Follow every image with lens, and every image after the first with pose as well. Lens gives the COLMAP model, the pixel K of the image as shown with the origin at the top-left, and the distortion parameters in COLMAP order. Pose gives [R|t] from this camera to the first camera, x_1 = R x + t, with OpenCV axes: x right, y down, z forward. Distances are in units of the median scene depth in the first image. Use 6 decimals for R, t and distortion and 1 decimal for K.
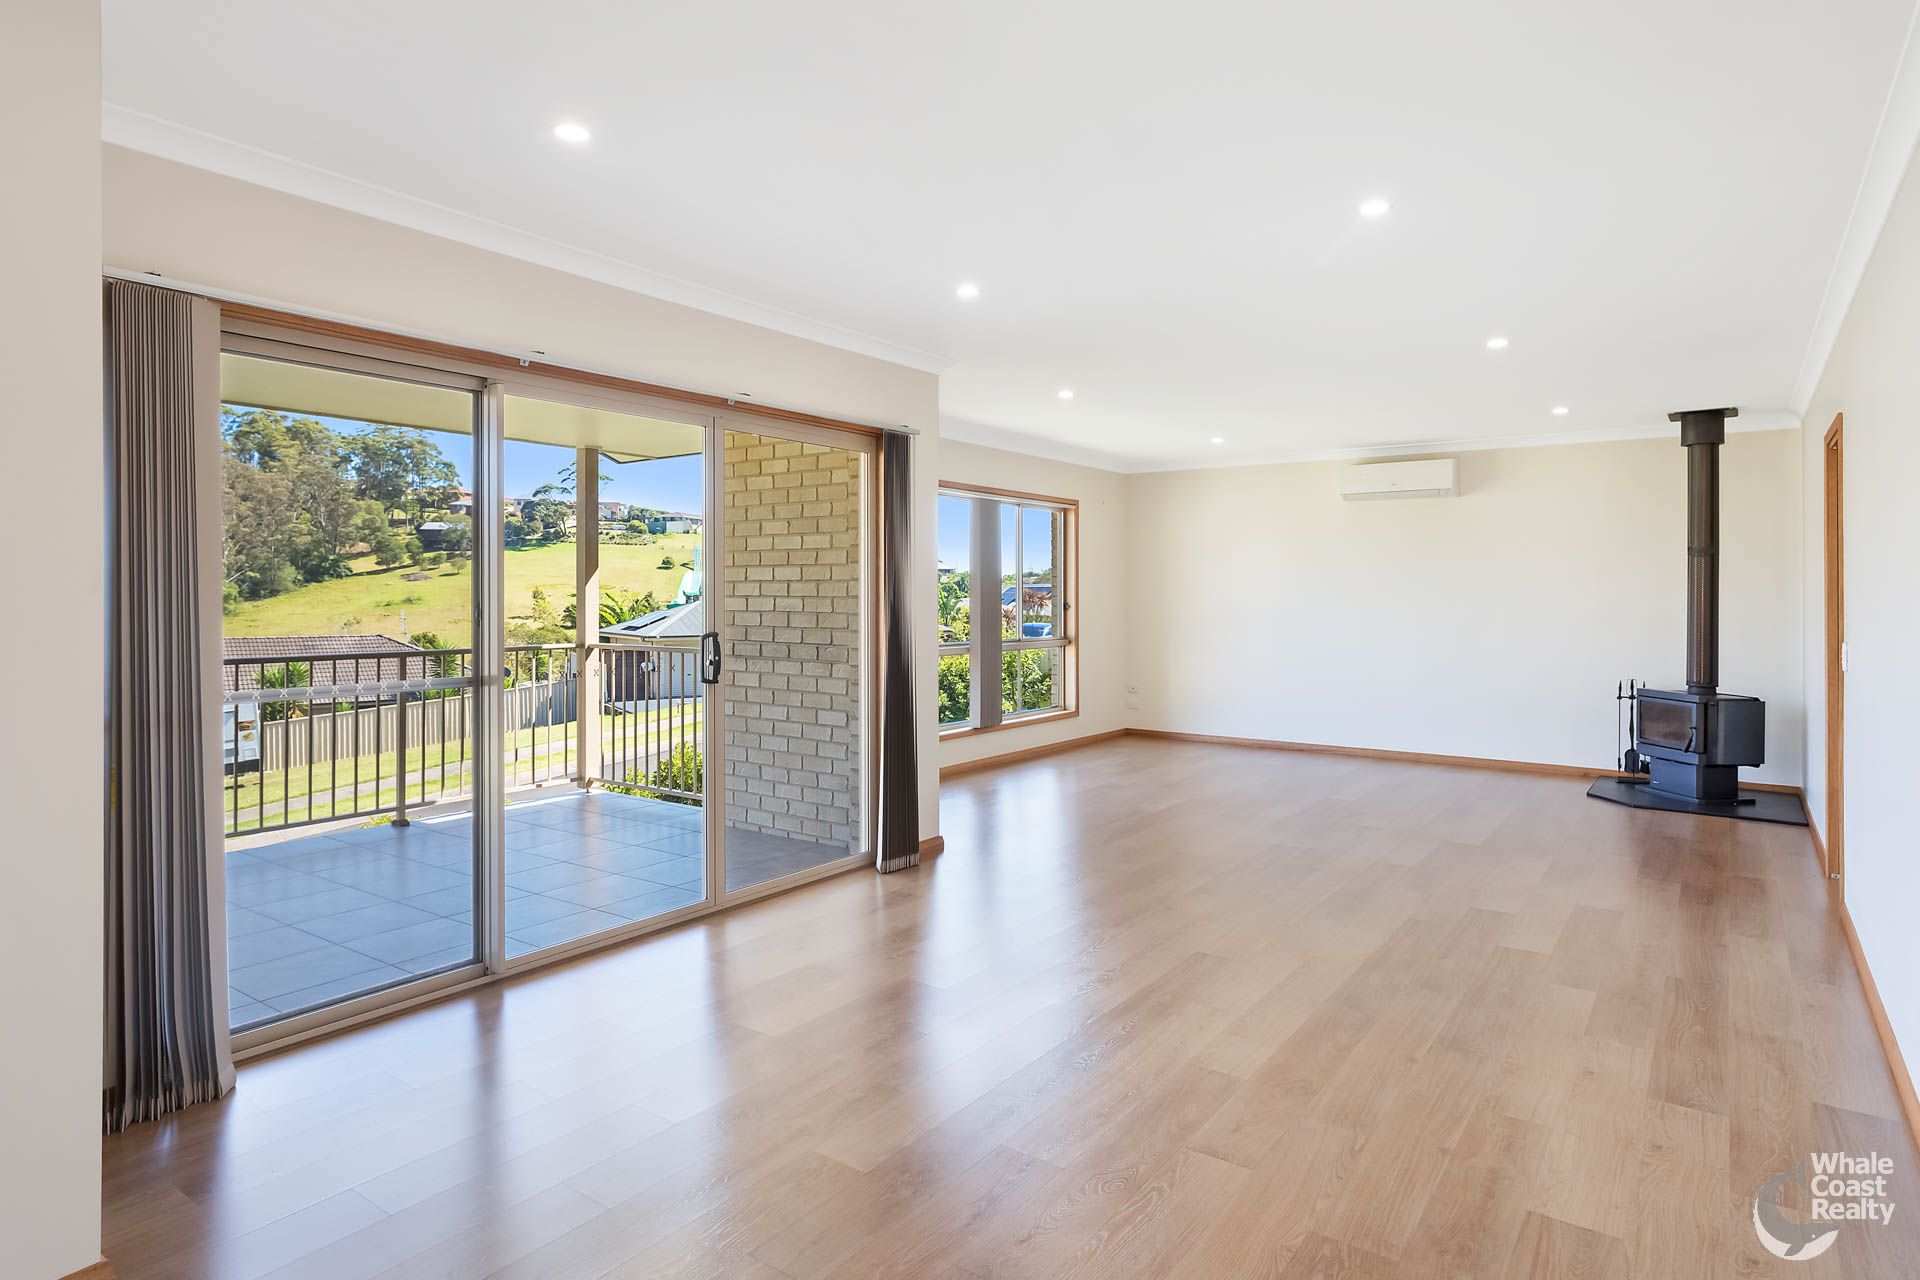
lens RADIAL K [[1096.6, 0, 979.2], [0, 1096.6, 639.4], [0, 0, 1]] dist [-0.008244, -0.001996]
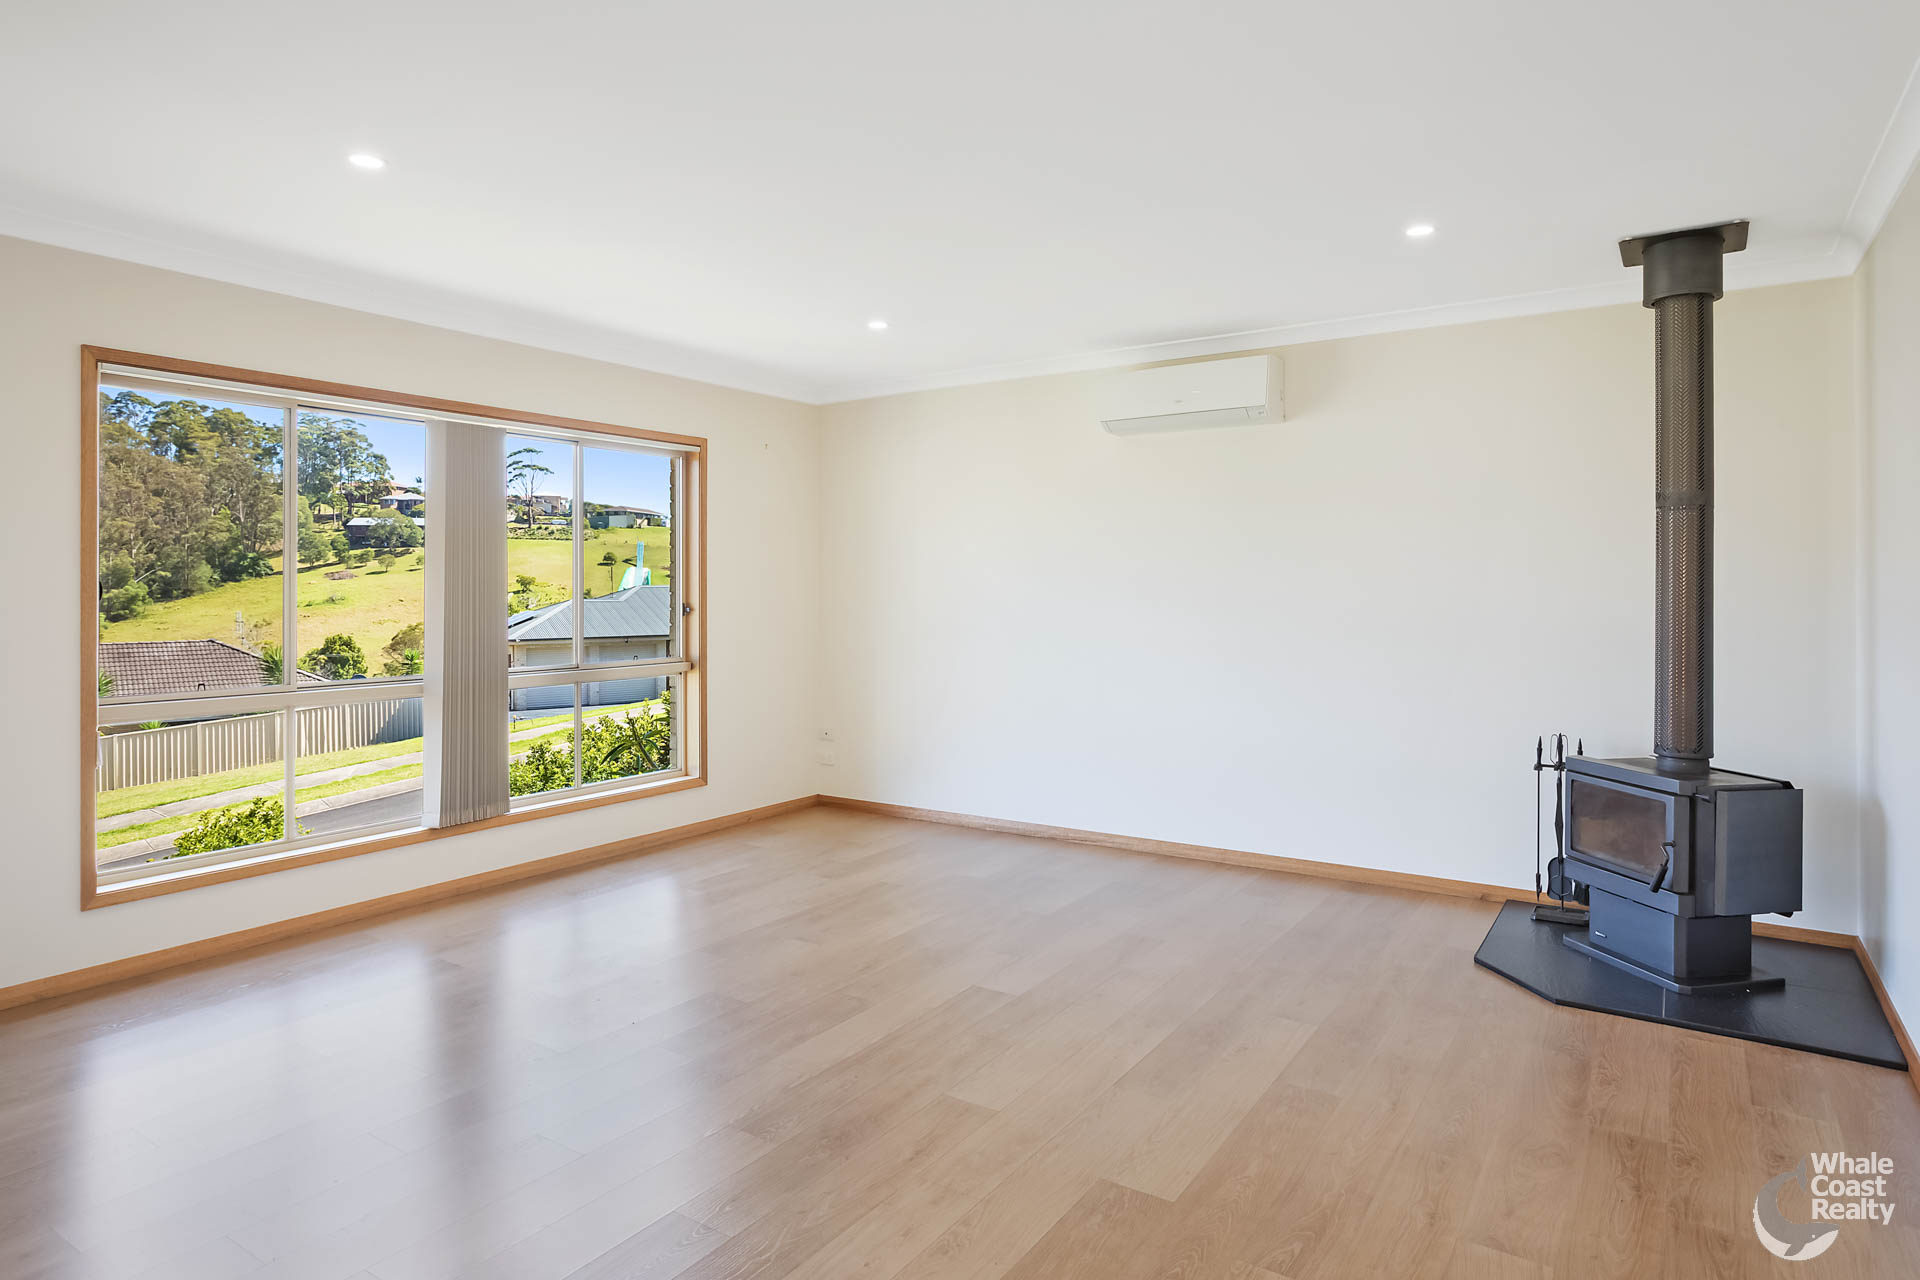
lens RADIAL K [[1126.3, 0, 1000.2], [0, 1126.3, 650.5], [0, 0, 1]] dist [-0.015325, 0.002449]
pose [[0.998529, -0.009897, 0.053312, 0.224677], [0.009190, 0.999867, 0.013482, -0.013663], [-0.053439, -0.012973, 0.998487, 0.353503]]
